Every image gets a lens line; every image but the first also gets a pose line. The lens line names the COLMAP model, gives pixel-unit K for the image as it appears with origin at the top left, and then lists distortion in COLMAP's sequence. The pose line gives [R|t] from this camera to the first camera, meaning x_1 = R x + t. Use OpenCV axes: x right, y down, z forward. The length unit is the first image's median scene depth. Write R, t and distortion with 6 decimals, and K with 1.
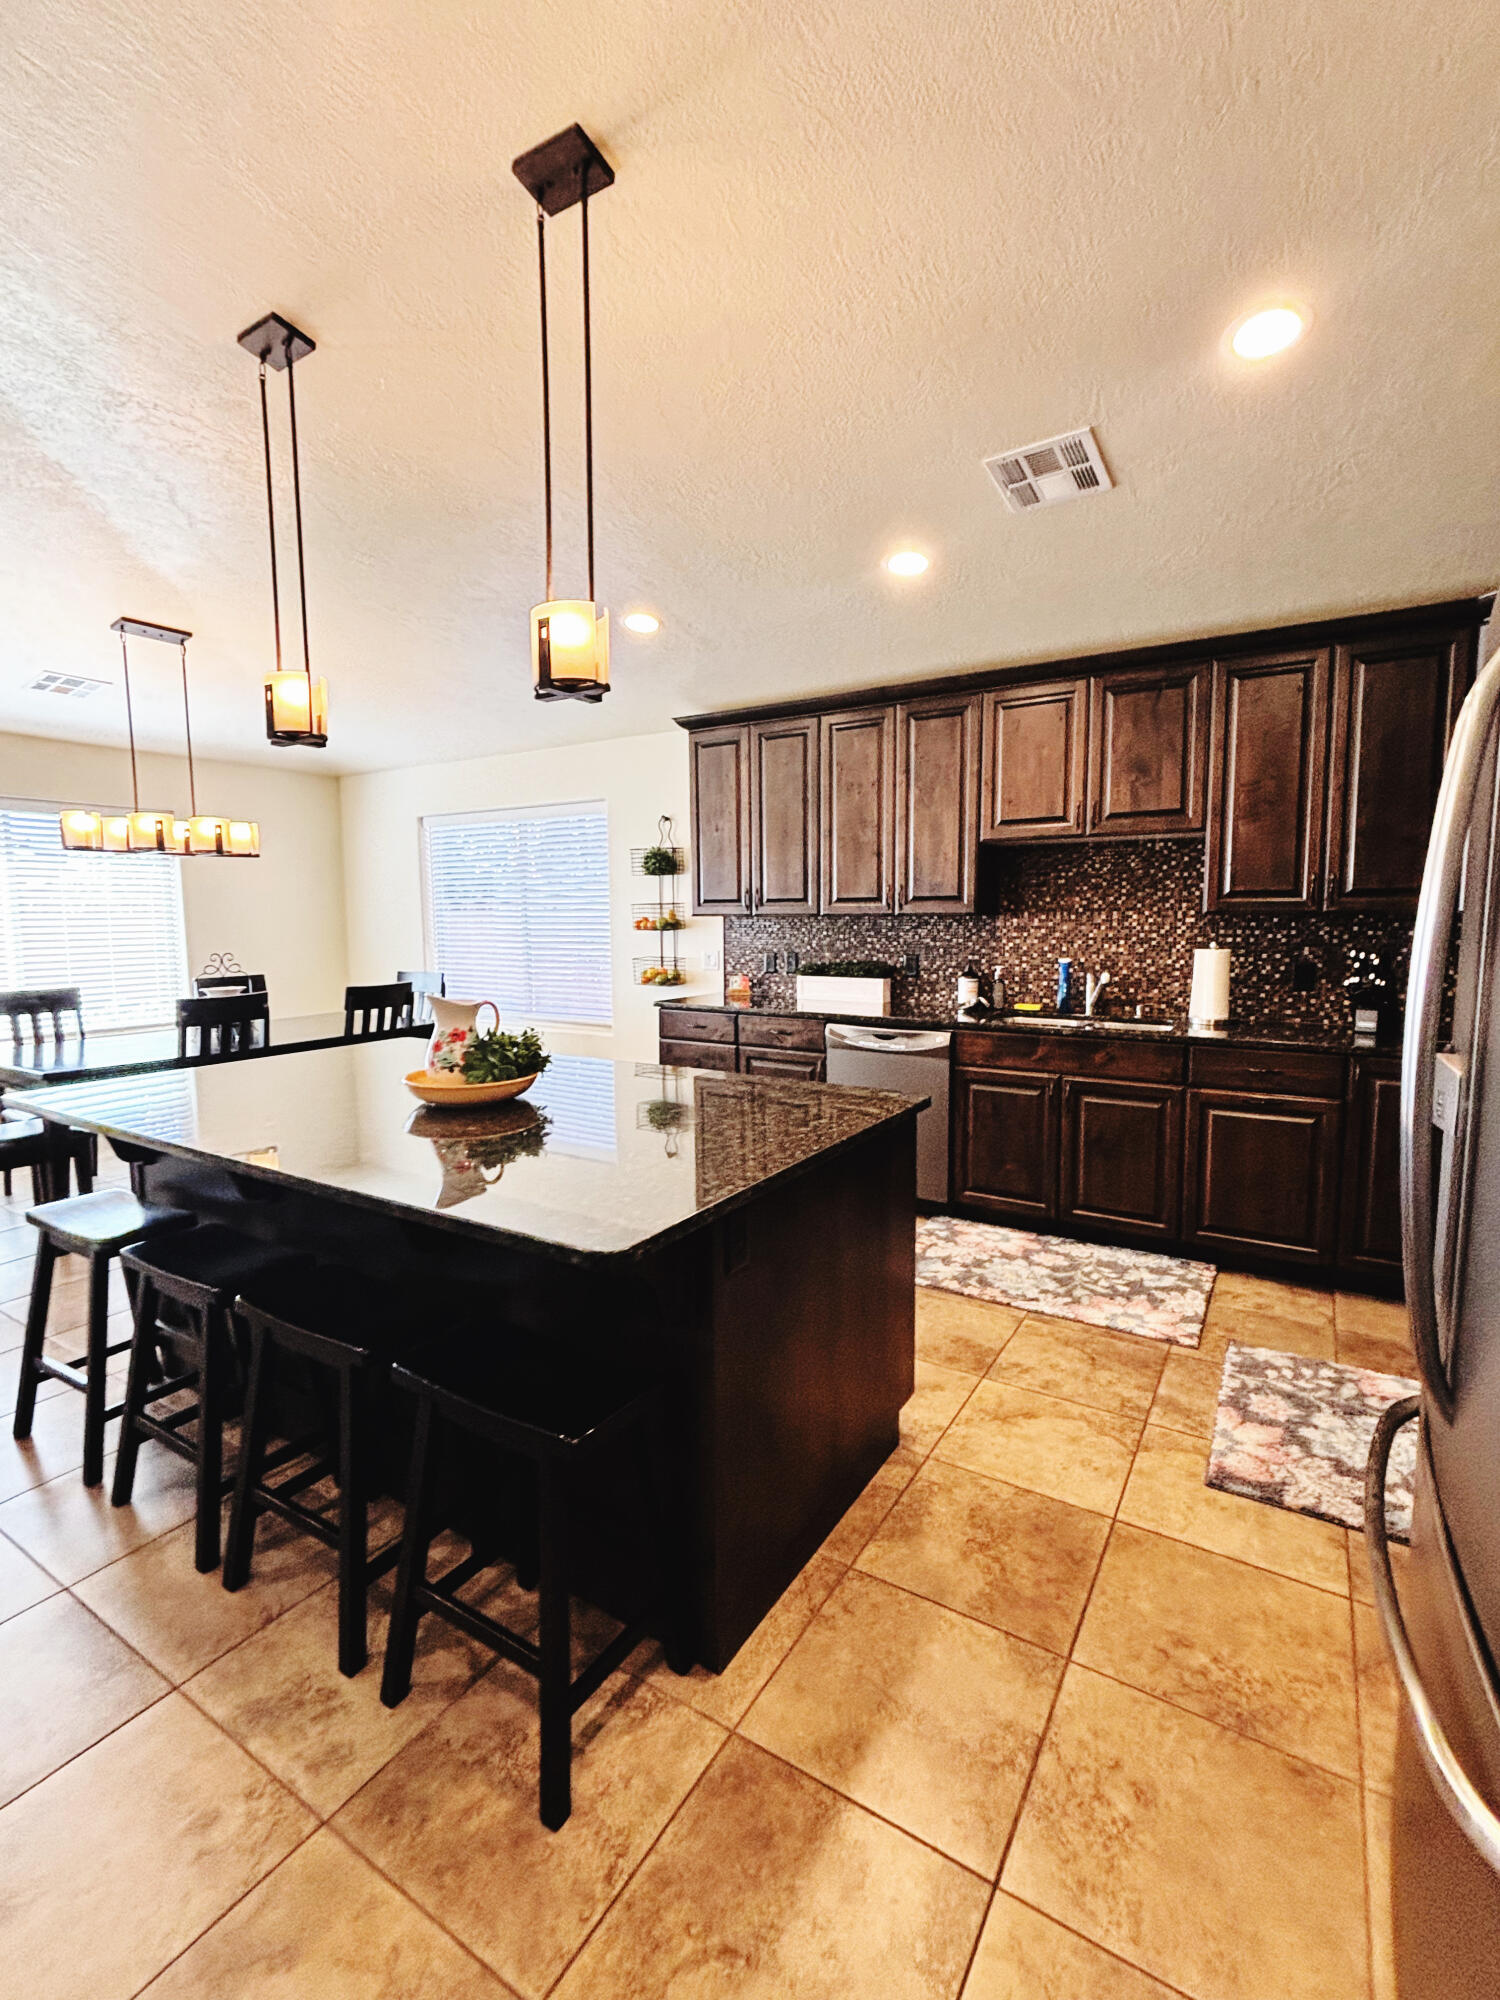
lens RADIAL K [[922.7, 0, 750.0], [0, 922.7, 1000.0], [0, 0, 1]] dist [0.014060, 0.001526]
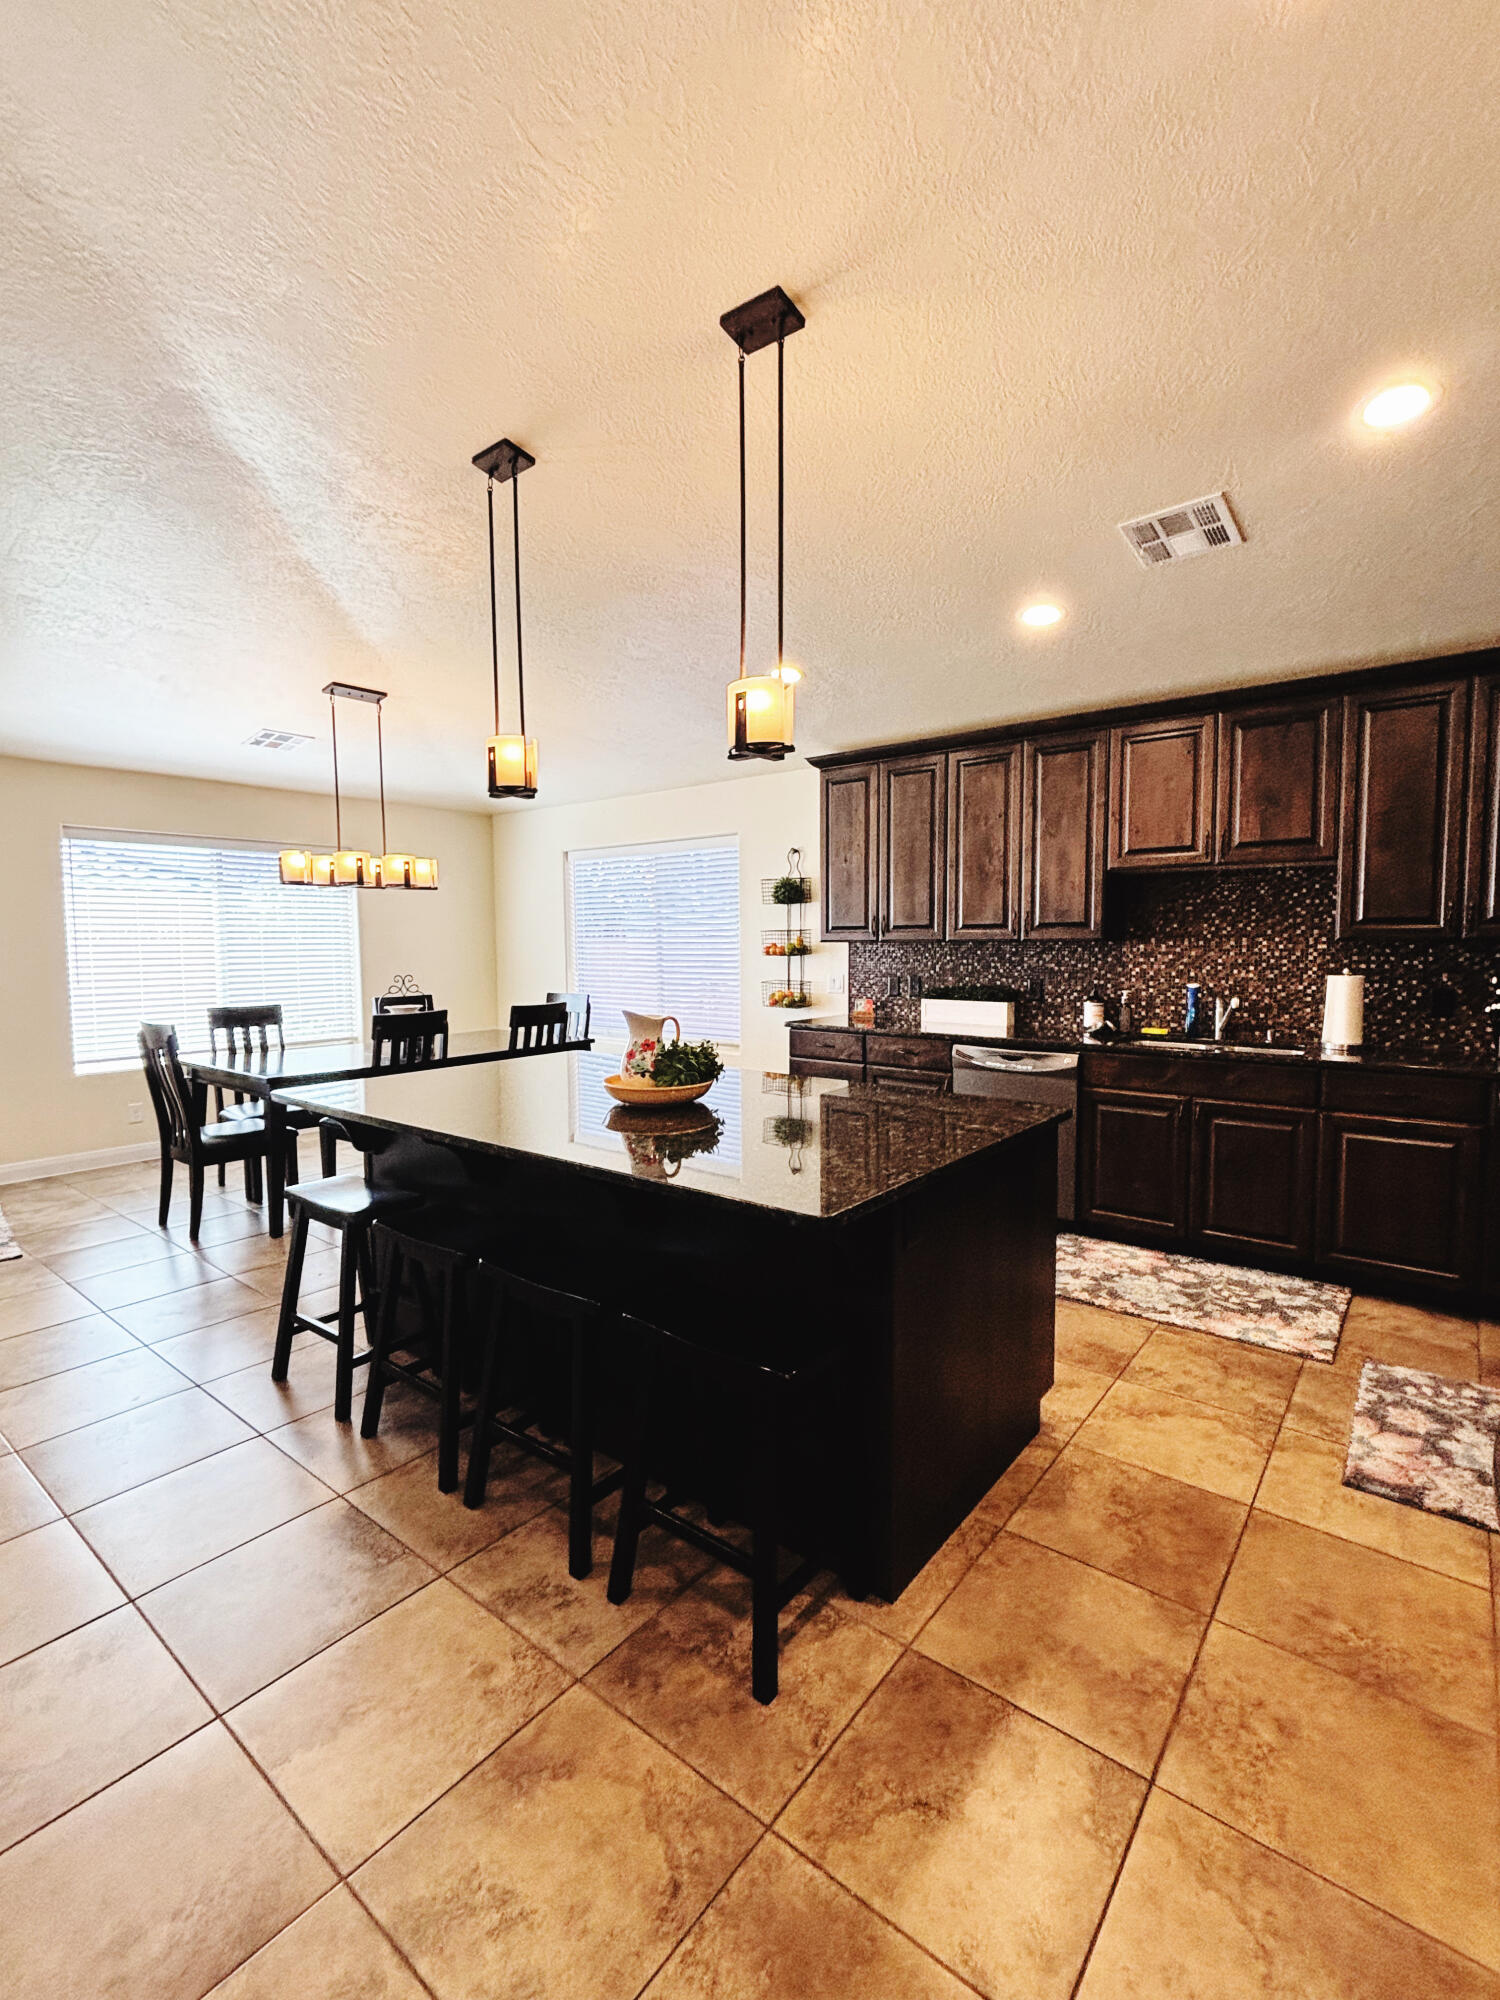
lens RADIAL K [[922.7, 0, 750.0], [0, 922.7, 1000.0], [0, 0, 1]] dist [0.014060, 0.001526]
pose [[0.994255, 0.007969, -0.106741, -0.055736], [-0.010919, 0.999574, -0.027083, 0.009372], [0.106480, 0.028092, 0.993918, -0.109372]]
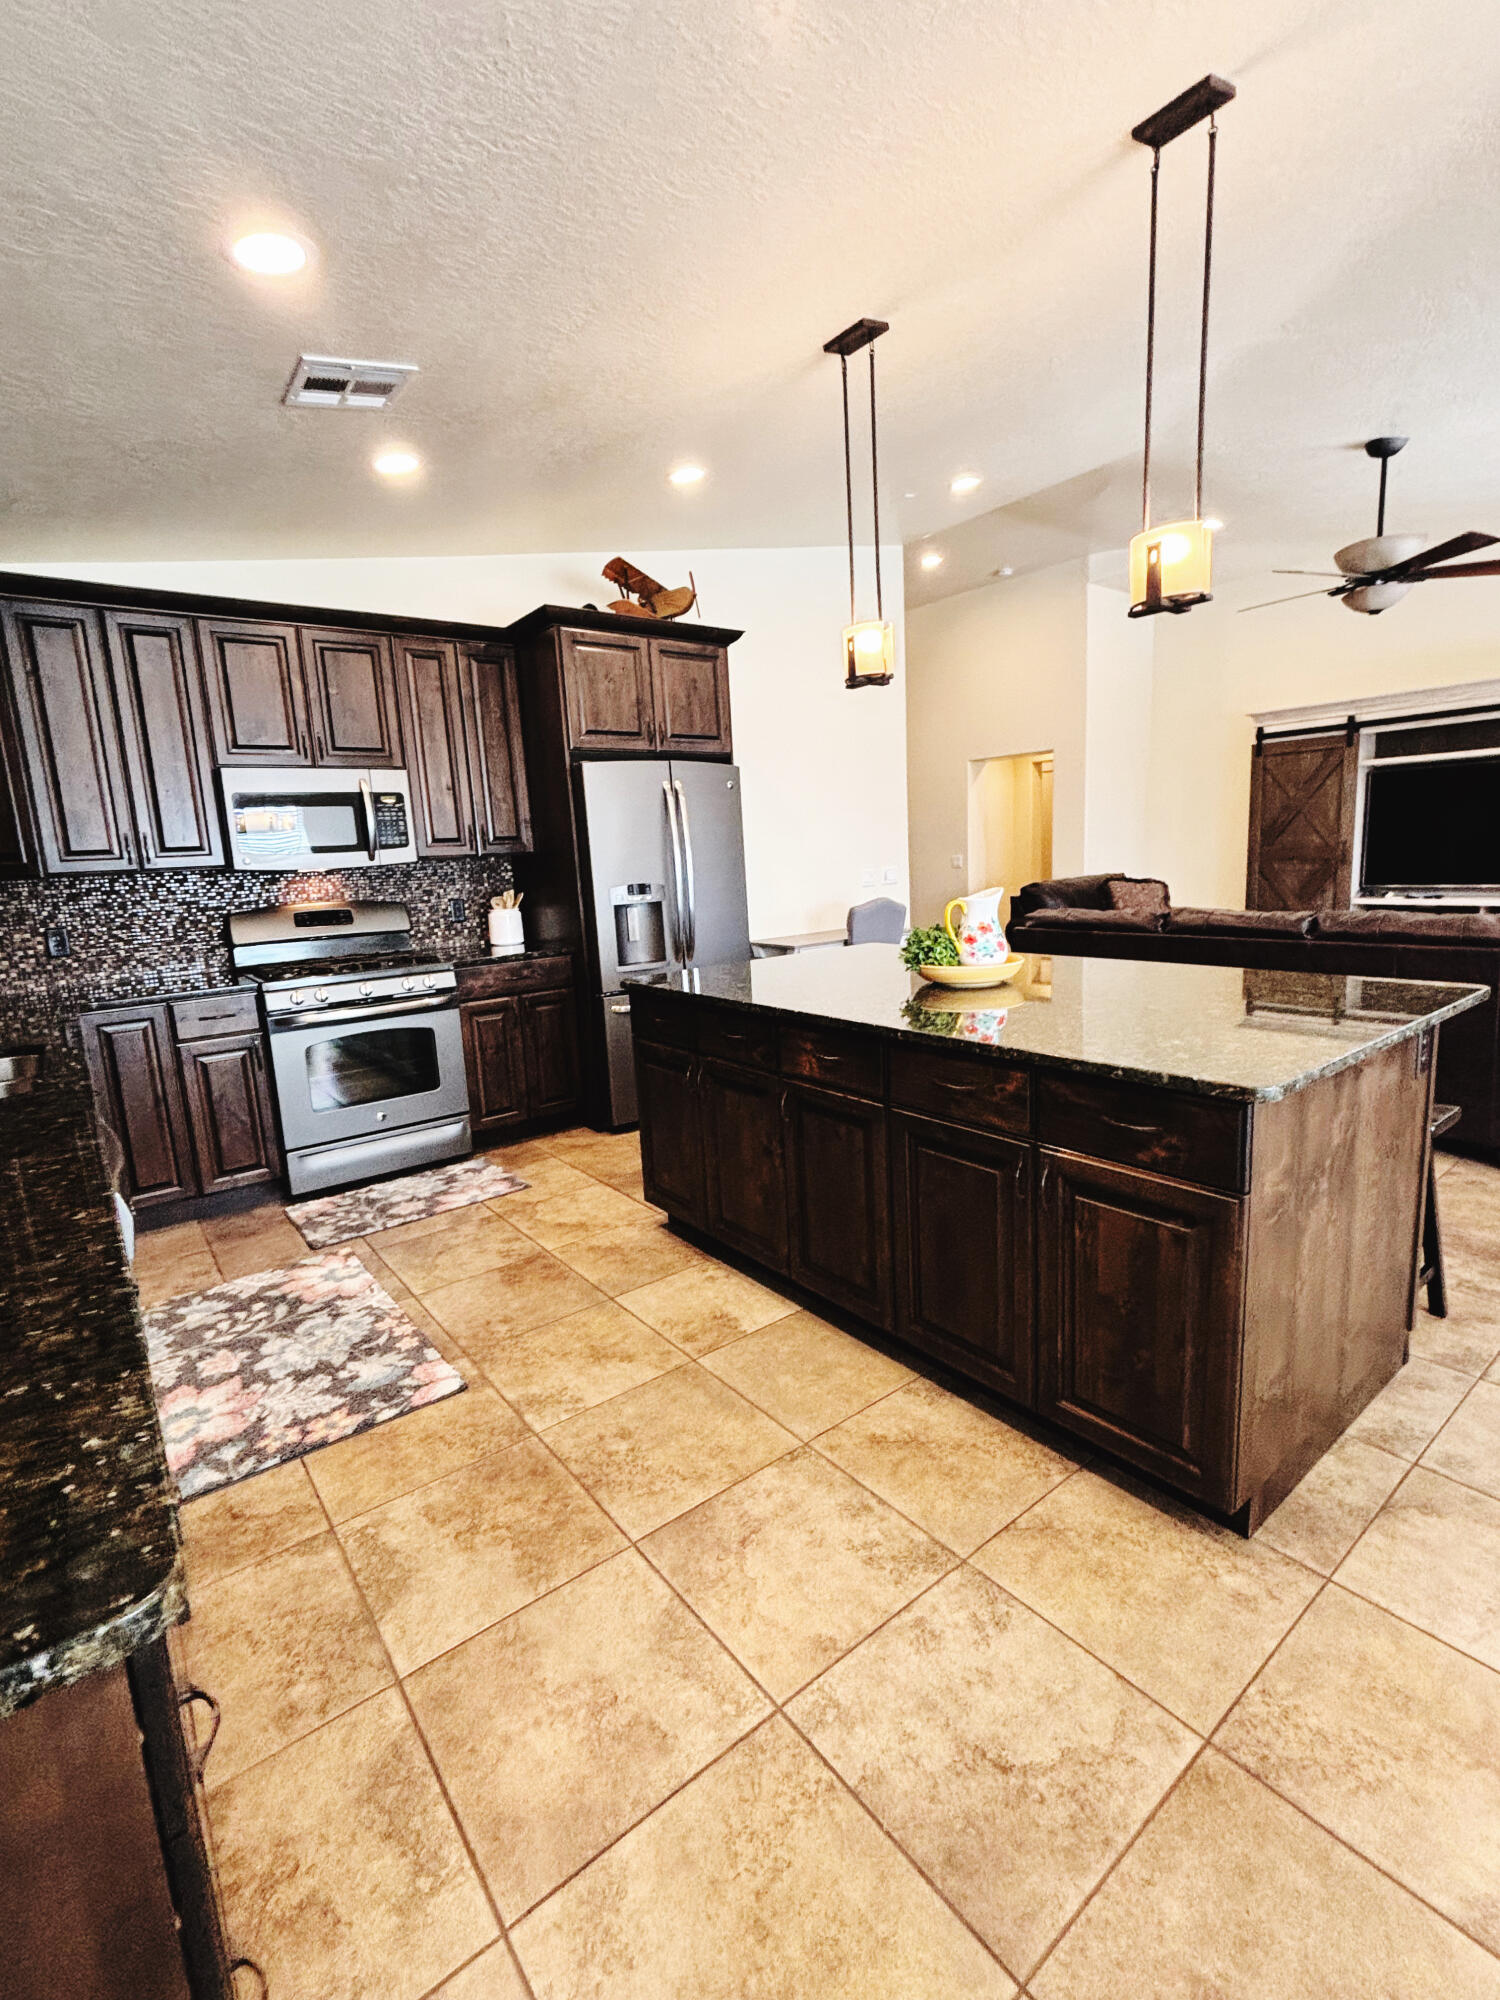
lens RADIAL K [[899.4, 0, 758.0], [0, 899.4, 1000.1], [0, 0, 1]] dist [-0.015488, 0.009918]
pose [[-0.941448, -0.001224, 0.337156, -0.376708], [0.090737, 0.962180, 0.256860, -0.158580], [-0.324719, 0.272413, -0.905731, 1.871880]]
